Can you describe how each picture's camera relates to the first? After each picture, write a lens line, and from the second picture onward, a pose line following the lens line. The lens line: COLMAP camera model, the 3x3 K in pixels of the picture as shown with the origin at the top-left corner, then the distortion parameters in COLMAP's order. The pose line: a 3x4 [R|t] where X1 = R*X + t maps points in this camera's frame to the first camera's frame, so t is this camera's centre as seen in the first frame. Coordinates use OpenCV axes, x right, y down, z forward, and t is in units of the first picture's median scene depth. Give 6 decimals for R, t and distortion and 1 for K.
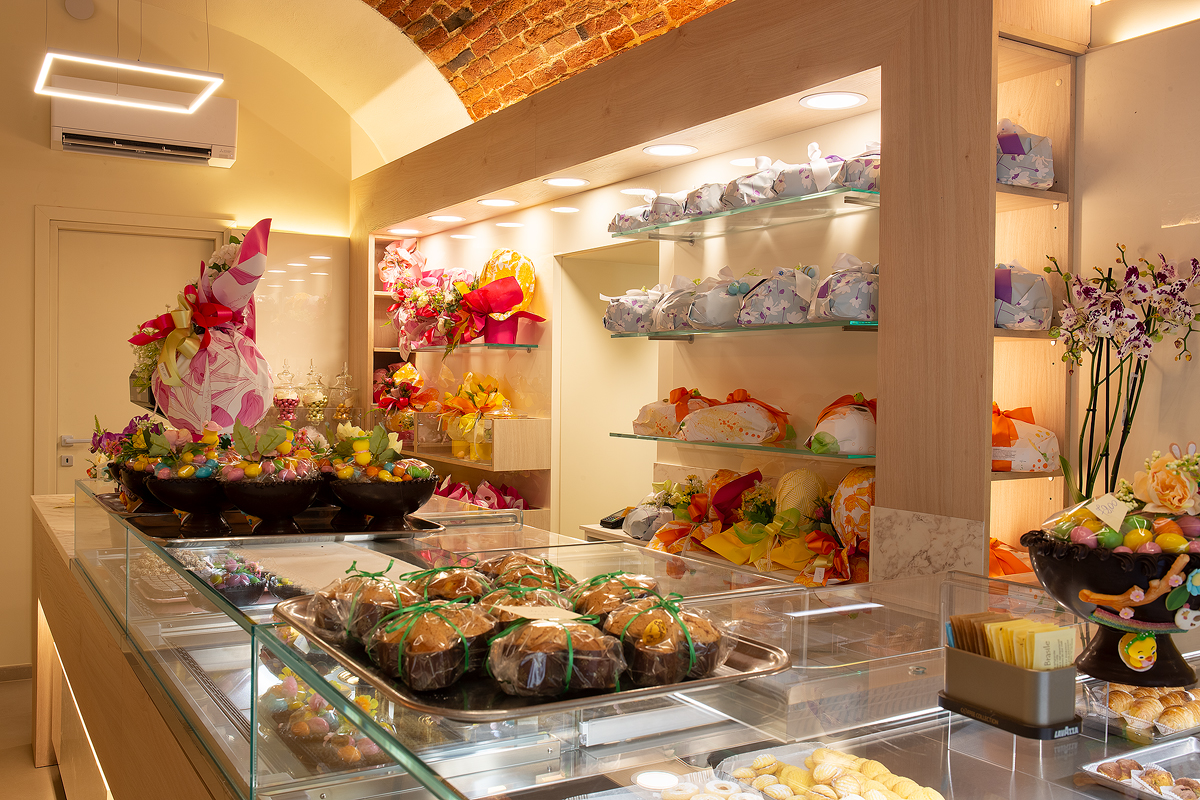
lens RADIAL K [[1081.5, 0, 603.5], [0, 1081.5, 395.5], [0, 0, 1]] dist [-0.010877, 0.003214]
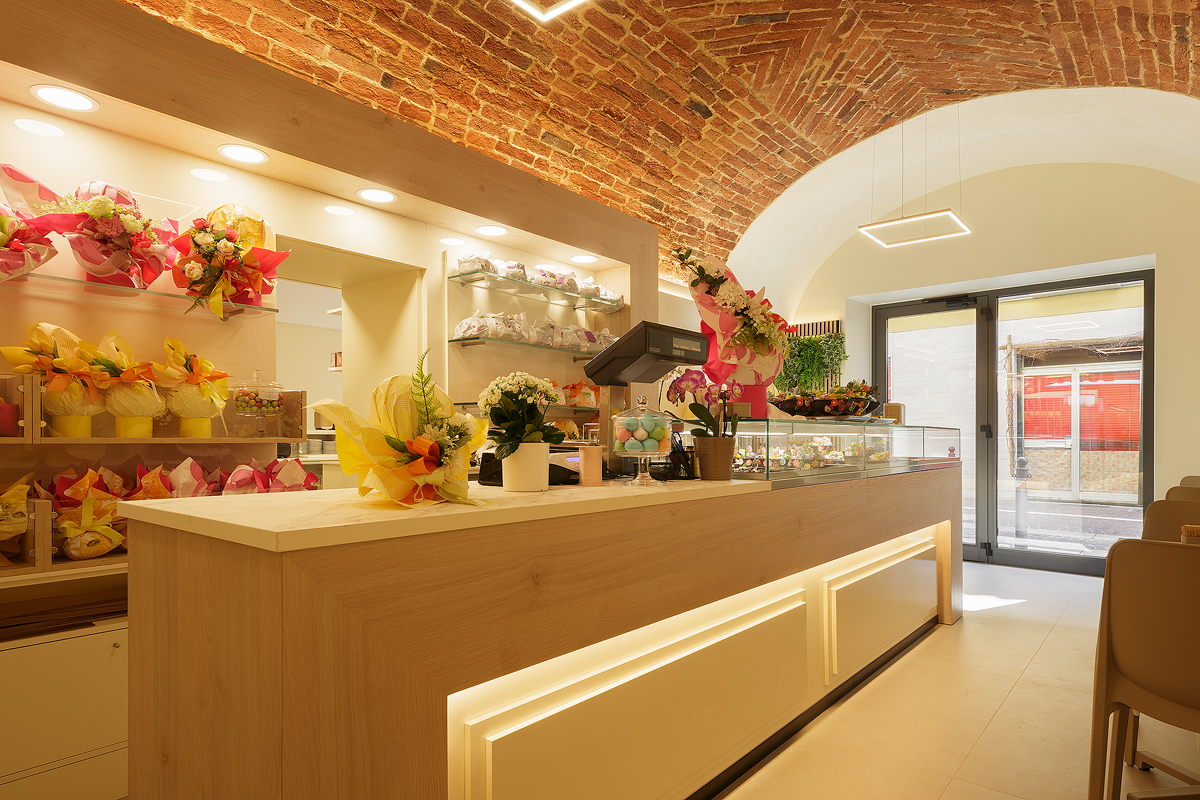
lens RADIAL K [[680.7, 0, 598.6], [0, 680.7, 436.9], [0, 0, 1]] dist [0.003374, 0.001144]
pose [[-0.320752, -0.013330, 0.947069, -0.953783], [0.006950, 0.999841, 0.016426, 0.068045], [-0.947138, 0.011851, -0.320609, 1.162402]]
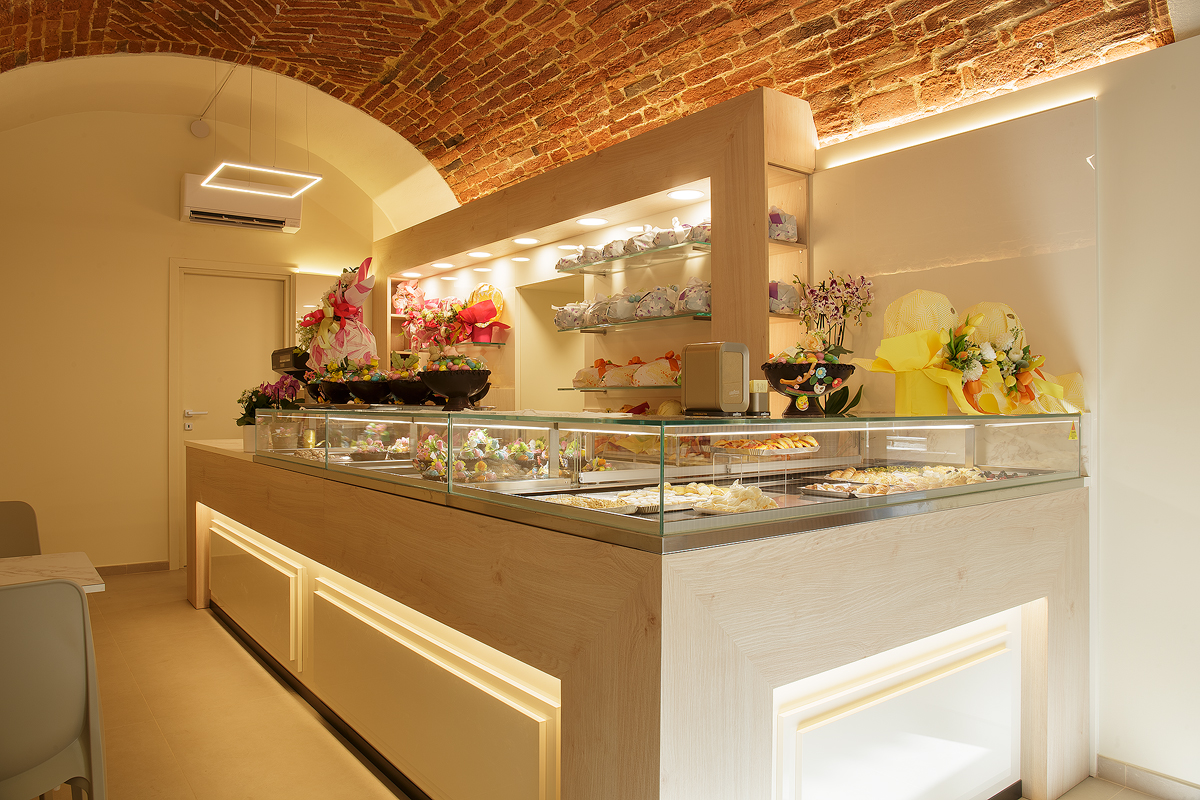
lens RADIAL K [[822.3, 0, 600.0], [0, 822.3, 400.0], [0, 0, 1]] dist [-0.065562, 0.002658]
pose [[0.994644, -0.012540, 0.102597, -0.061372], [0.014135, 0.999790, -0.014836, 0.073574], [-0.102389, 0.016206, 0.994612, -0.281921]]
